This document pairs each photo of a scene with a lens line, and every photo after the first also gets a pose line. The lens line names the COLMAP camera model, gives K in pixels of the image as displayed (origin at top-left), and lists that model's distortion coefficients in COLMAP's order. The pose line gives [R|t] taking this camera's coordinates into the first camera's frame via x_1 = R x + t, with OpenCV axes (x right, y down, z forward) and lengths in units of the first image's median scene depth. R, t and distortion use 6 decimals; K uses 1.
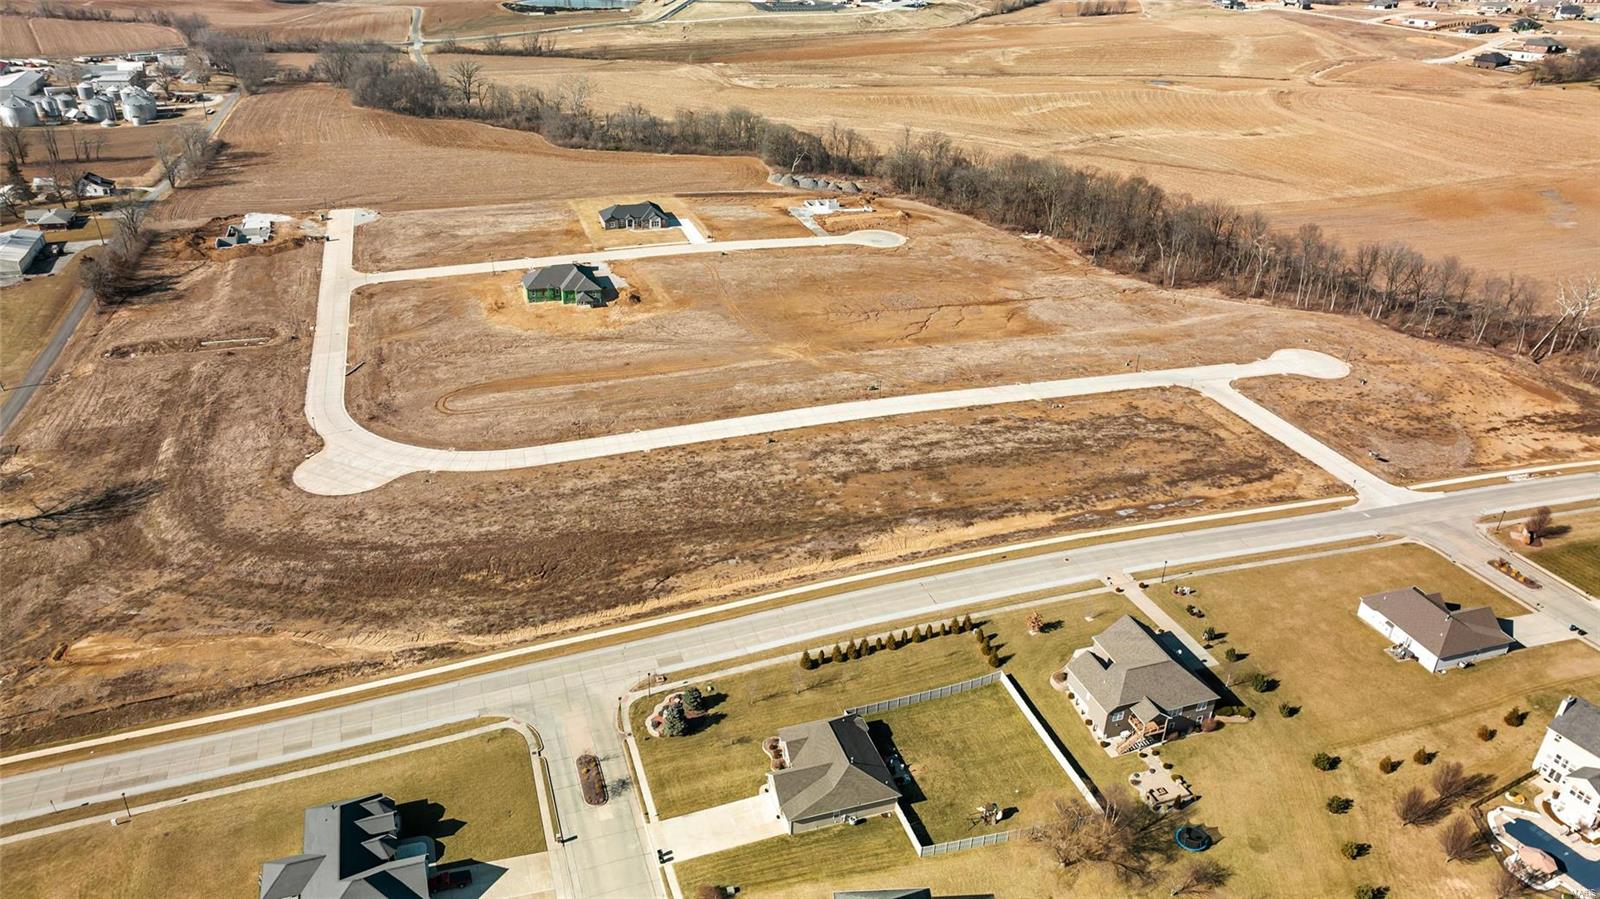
lens RADIAL K [[1137.8, 0, 798.3], [0, 1137.8, 449.7], [0, 0, 1]] dist [-0.028662, 0.024214]
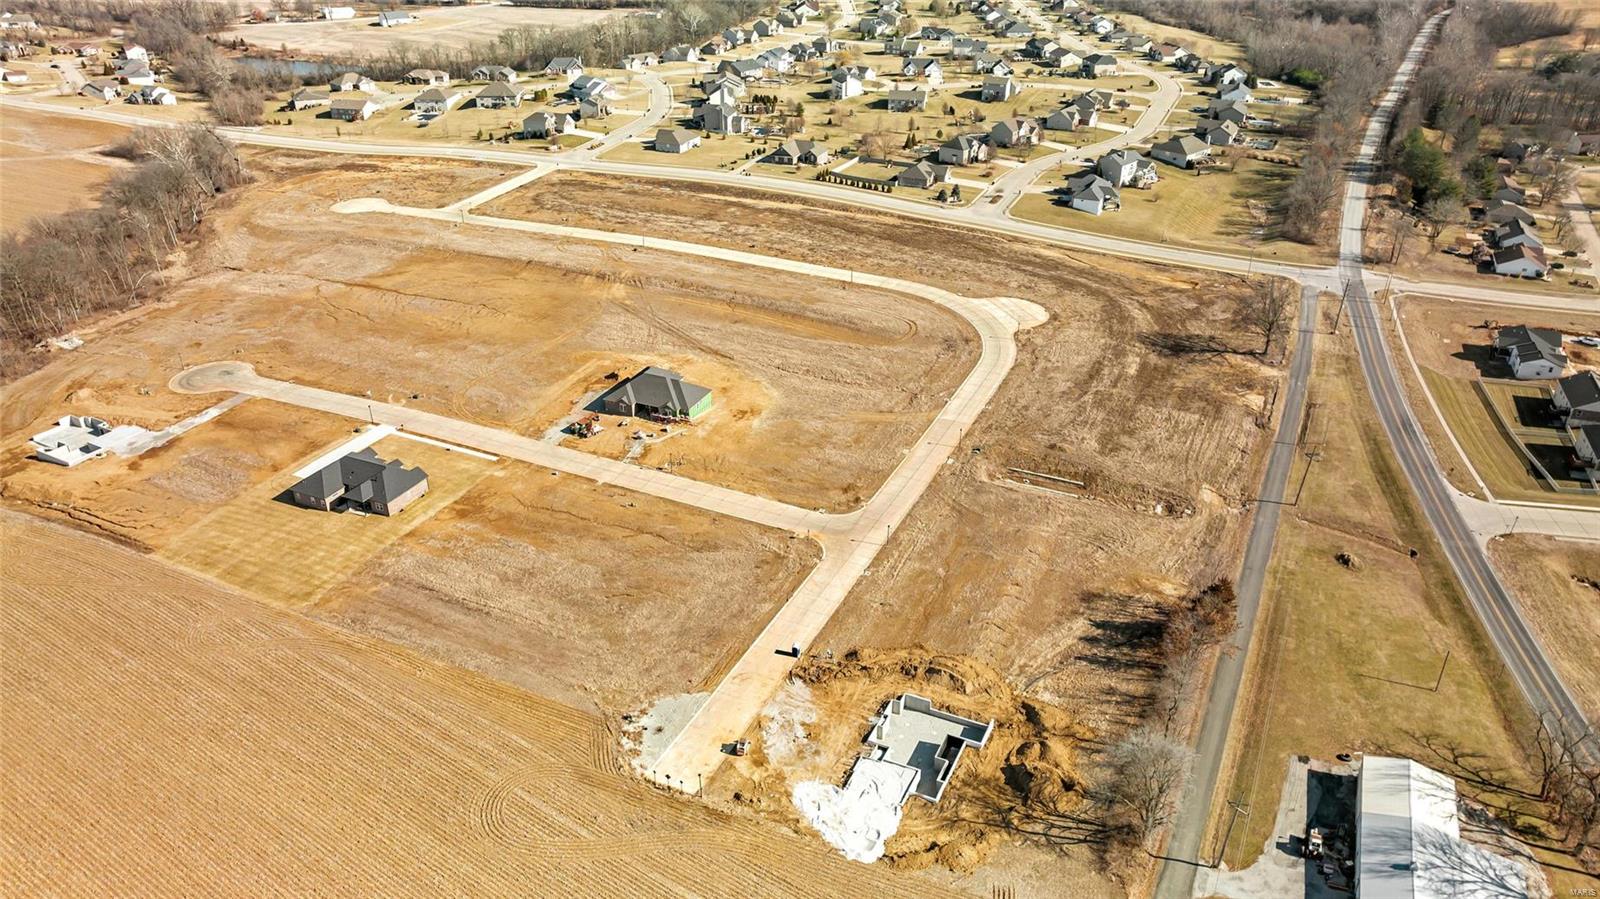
lens RADIAL K [[1137.8, 0, 798.3], [0, 1137.8, 449.7], [0, 0, 1]] dist [-0.028662, 0.024214]
pose [[-0.729241, -0.353663, 0.585774, -0.882594], [0.302168, 0.601633, 0.739413, -0.794575], [-0.613924, 0.716212, -0.331870, 1.431758]]
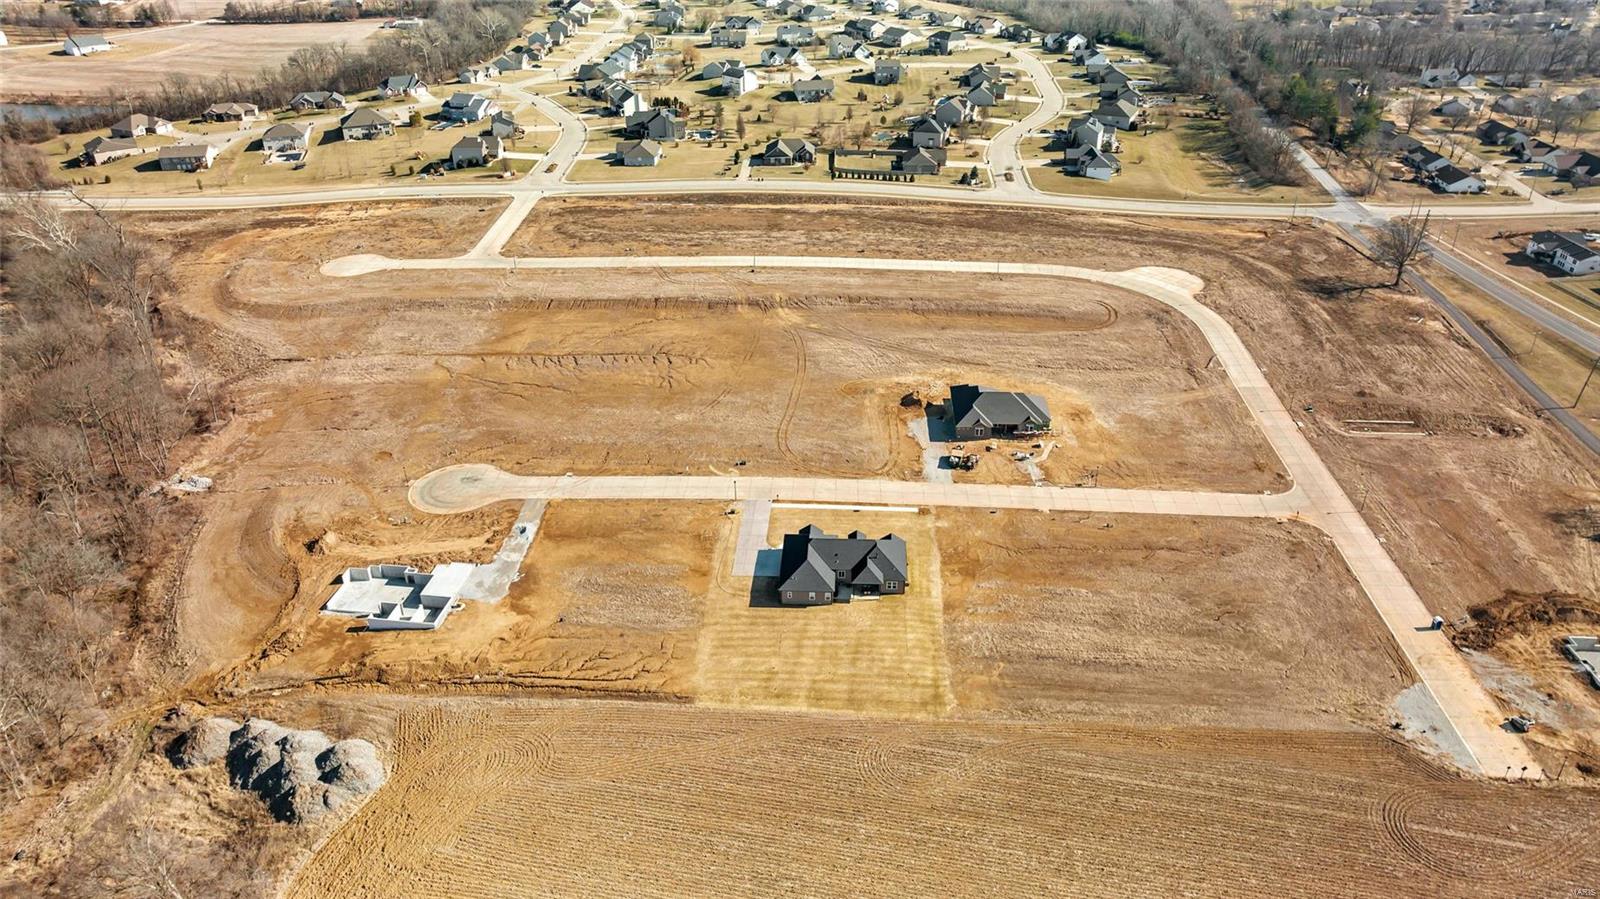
lens RADIAL K [[1137.8, 0, 798.3], [0, 1137.8, 449.7], [0, 0, 1]] dist [-0.028662, 0.024214]
pose [[-0.929790, -0.200922, 0.308417, -0.375426], [0.152911, 0.551329, 0.820155, -0.898983], [-0.334827, 0.809733, -0.481896, 1.660446]]
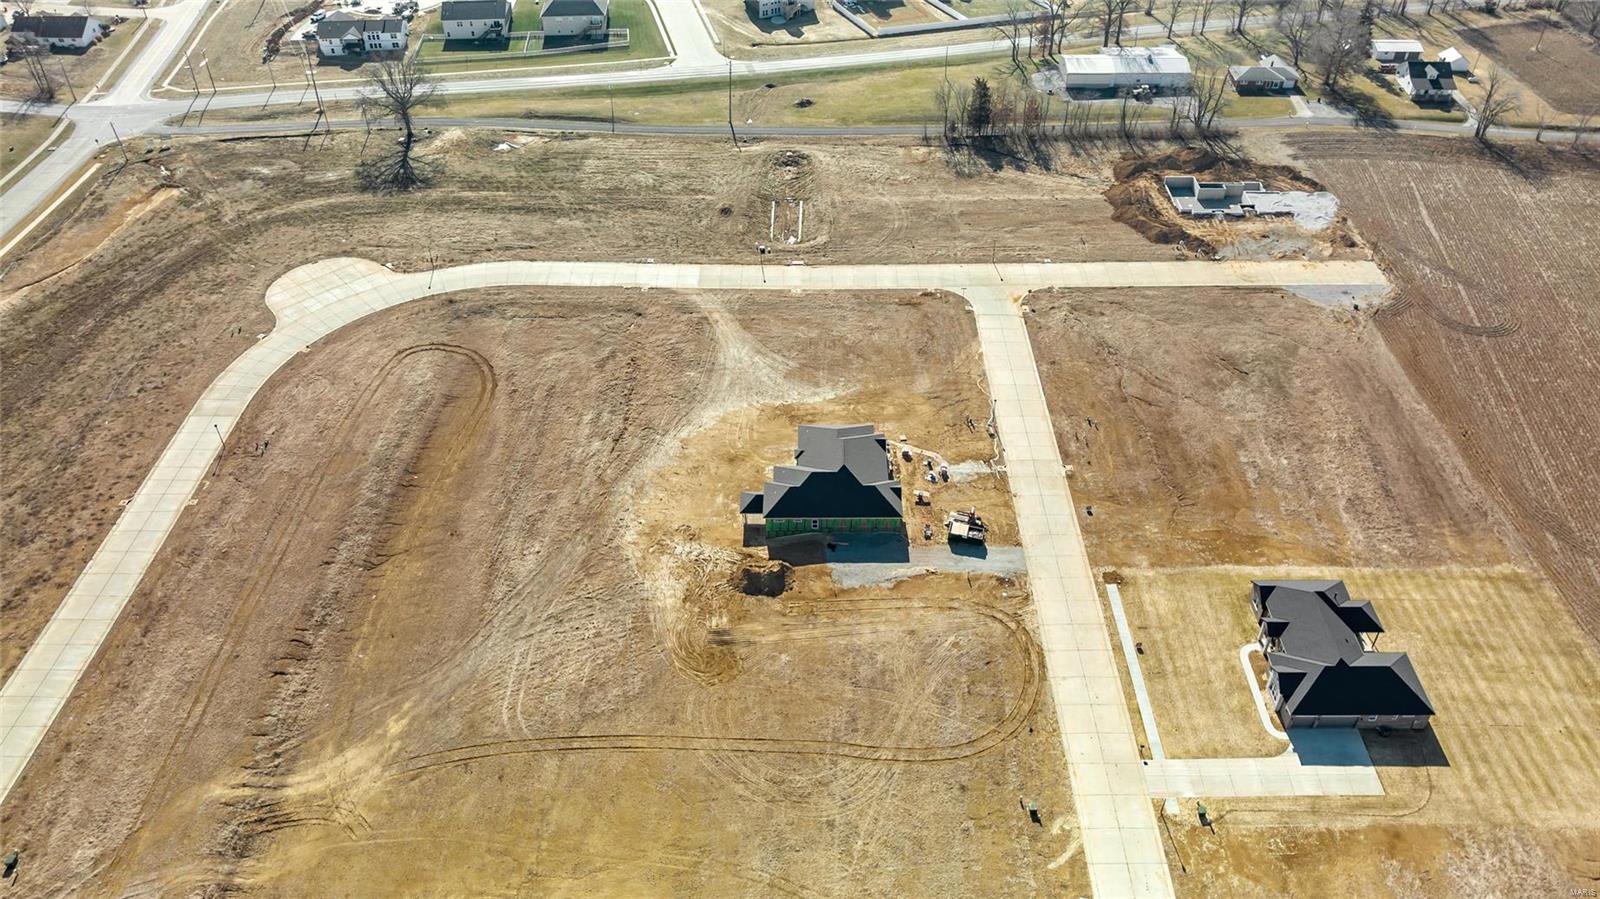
lens RADIAL K [[1174.9, 0, 796.2], [0, 1174.9, 485.8], [0, 0, 1]] dist [-0.029042, 0.032481]
pose [[-0.324603, 0.601737, -0.729757, 0.204825], [-0.449027, 0.581015, 0.678820, -0.565161], [0.832471, 0.548027, 0.081597, 1.097972]]
